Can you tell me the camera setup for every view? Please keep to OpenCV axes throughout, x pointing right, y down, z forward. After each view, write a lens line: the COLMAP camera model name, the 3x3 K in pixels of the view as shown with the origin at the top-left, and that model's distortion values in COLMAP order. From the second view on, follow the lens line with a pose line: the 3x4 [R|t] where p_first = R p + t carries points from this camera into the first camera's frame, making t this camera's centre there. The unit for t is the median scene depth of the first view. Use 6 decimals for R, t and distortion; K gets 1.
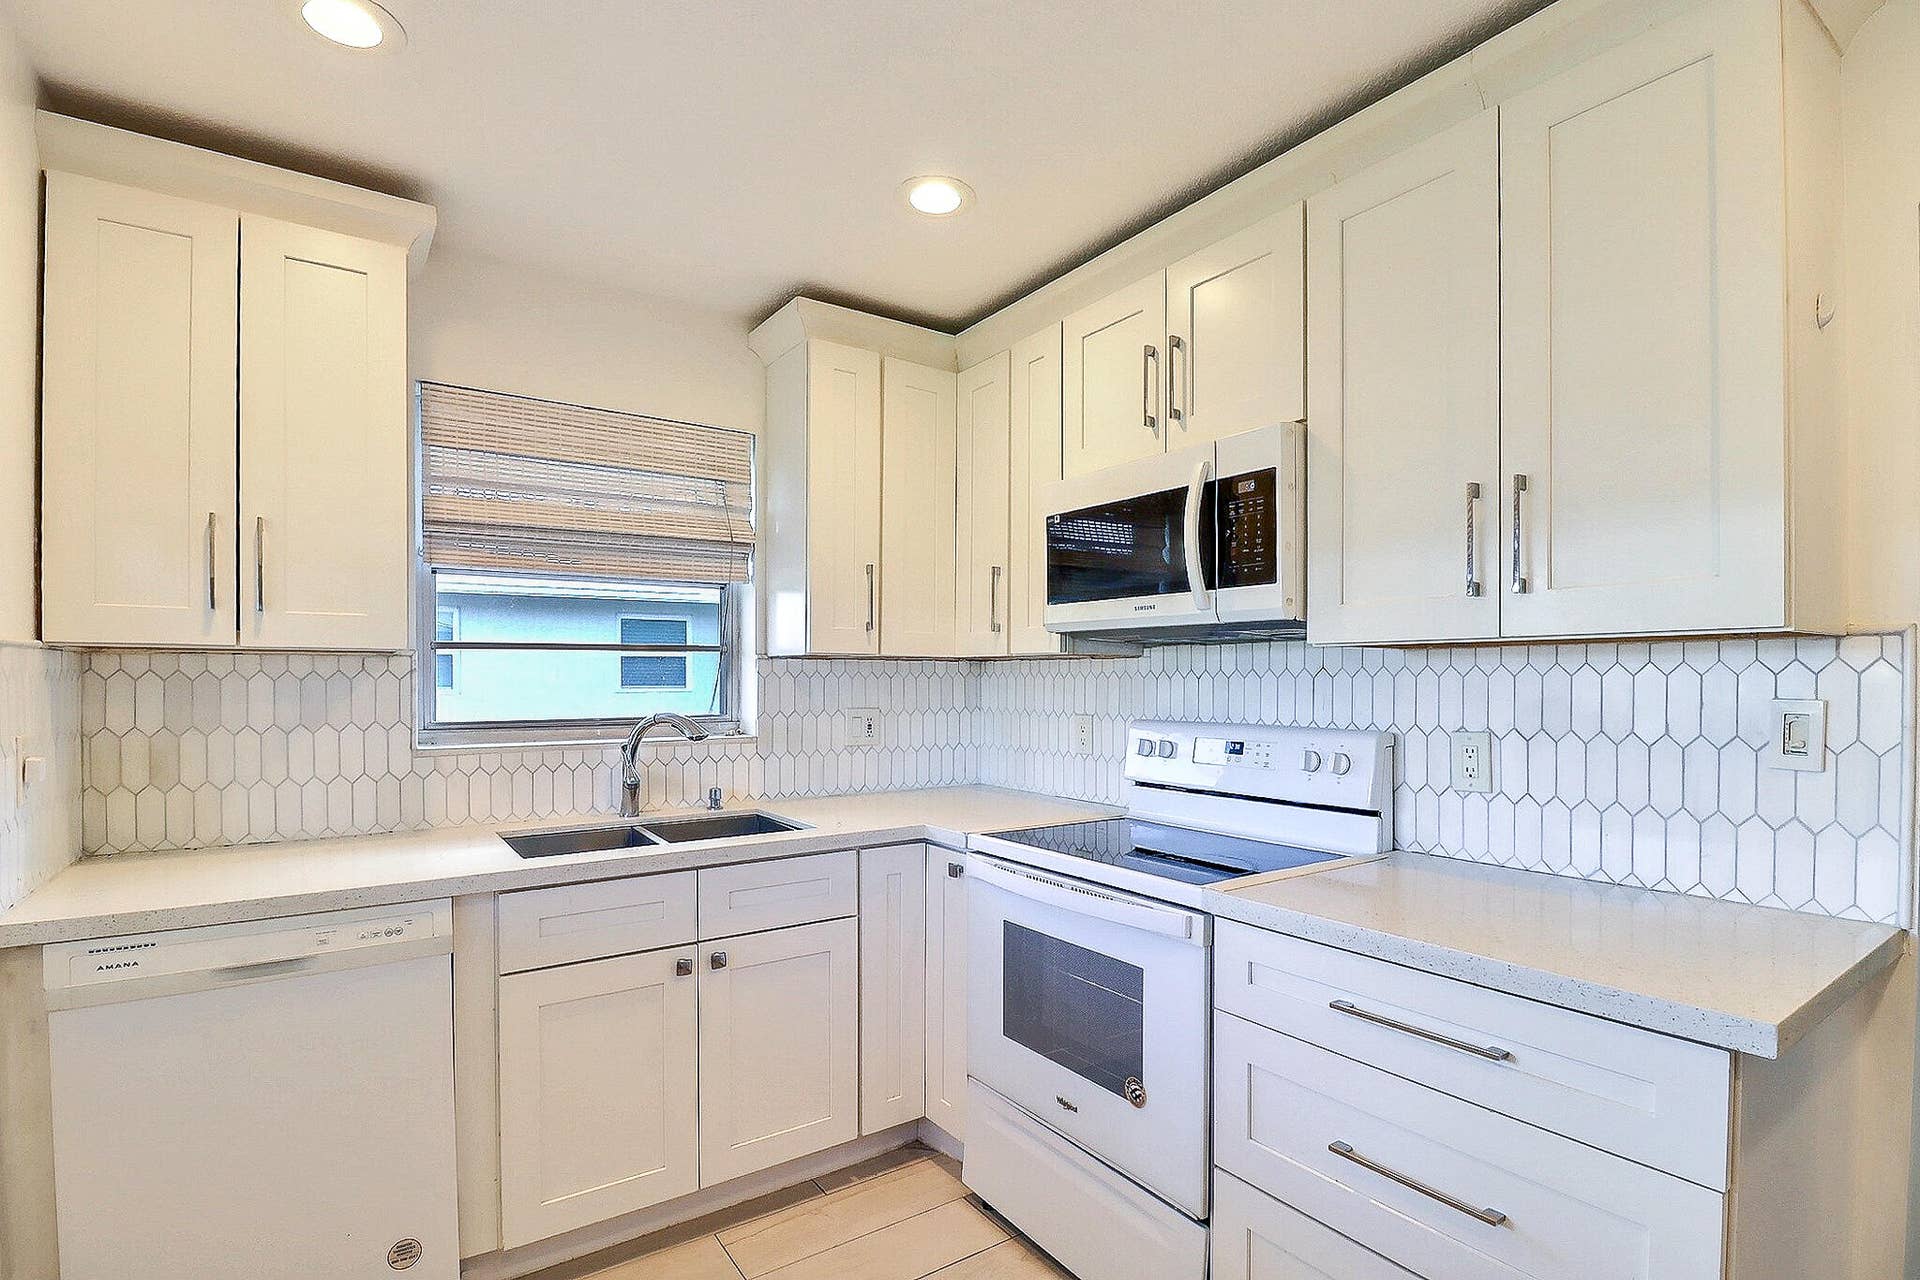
lens RADIAL K [[917.8, 0, 954.7], [0, 917.8, 688.8], [0, 0, 1]] dist [-0.006628, -0.001172]
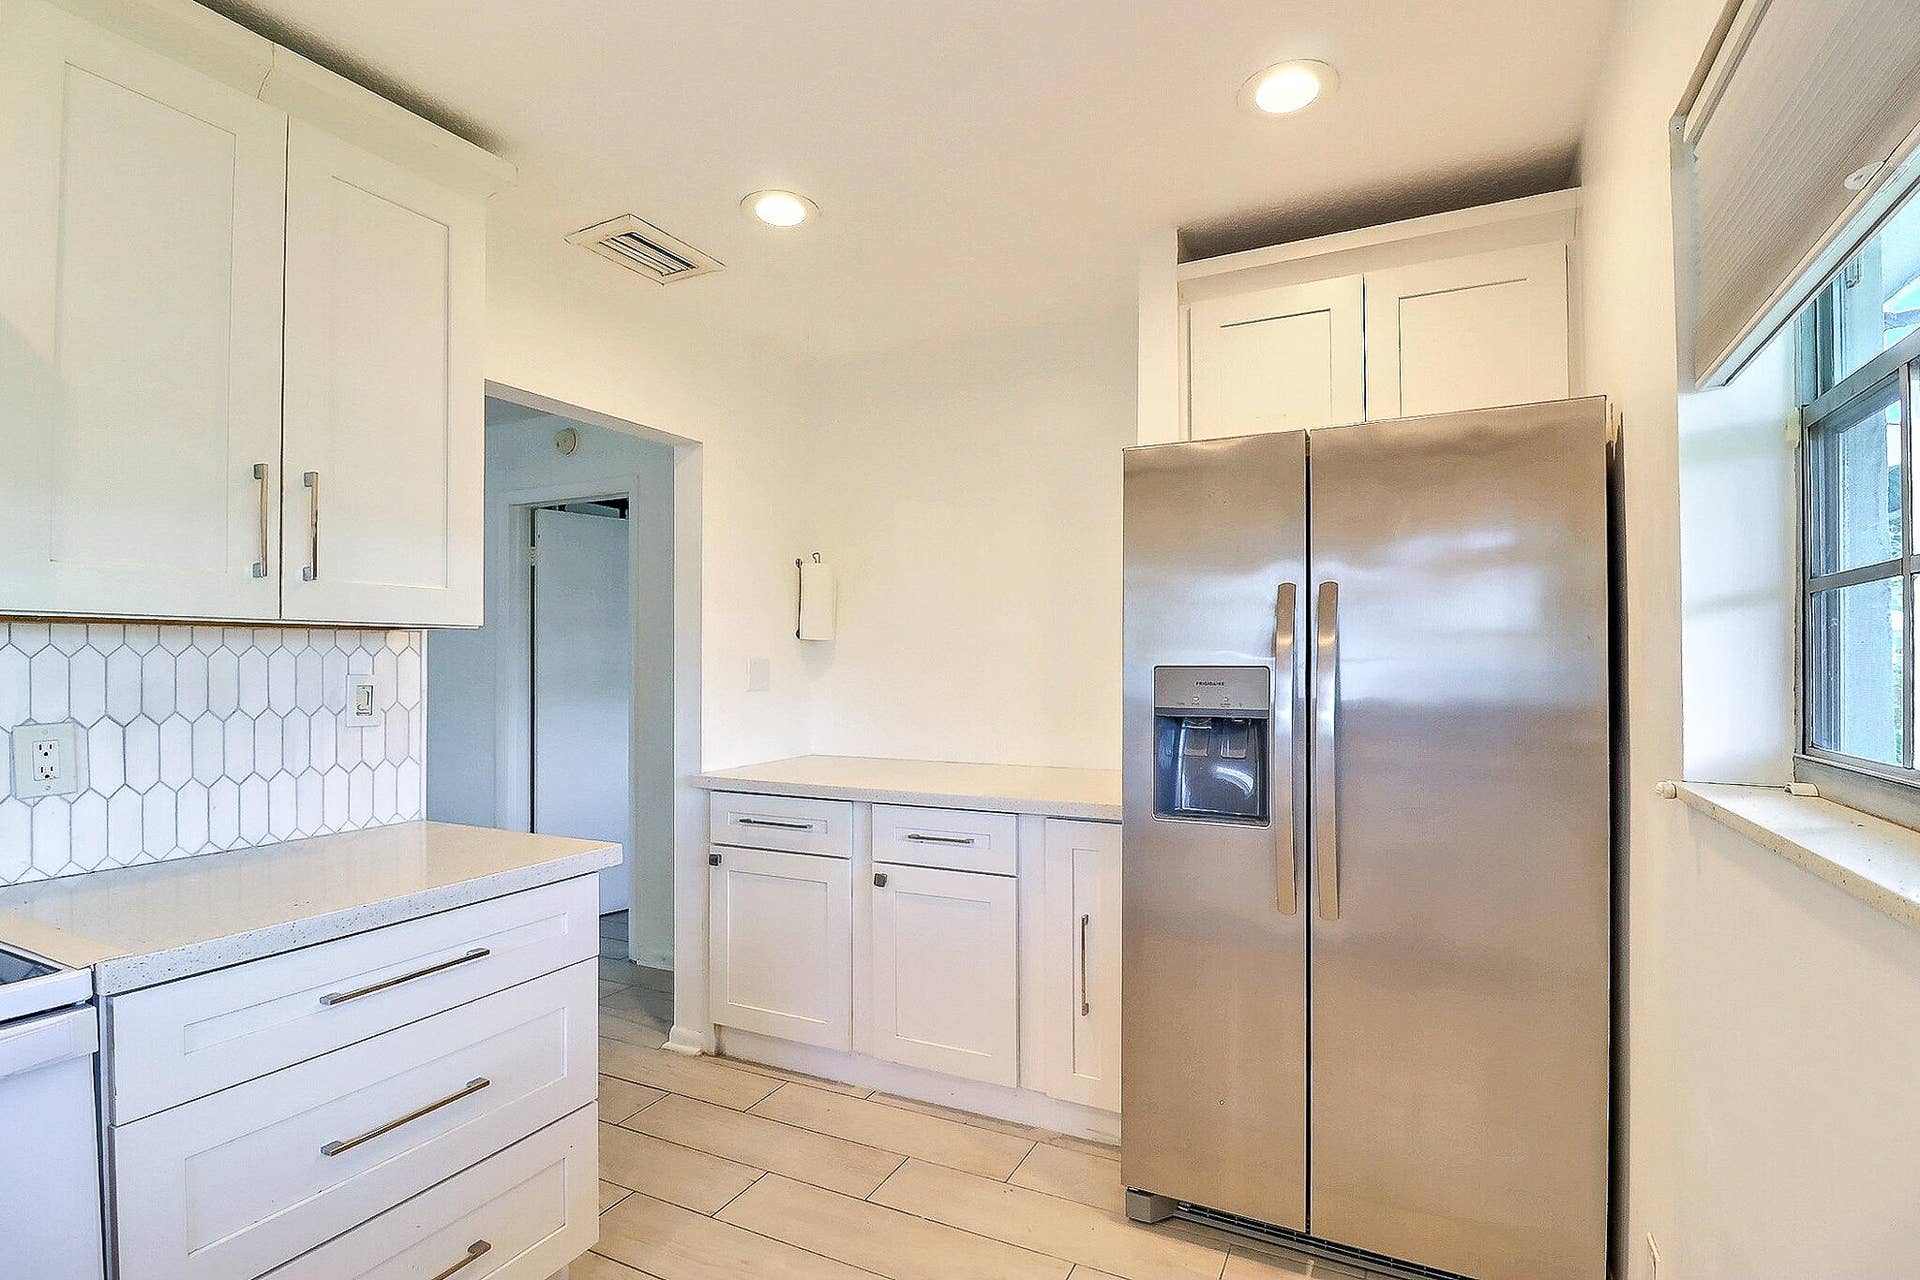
lens RADIAL K [[917.8, 0, 959.9], [0, 917.8, 648.9], [0, 0, 1]] dist [-0.006628, -0.001172]
pose [[-0.477009, 0.014940, 0.878771, -0.741709], [0.014009, 0.999858, -0.009395, -0.002387], [-0.878787, 0.007829, -0.477150, 0.881007]]
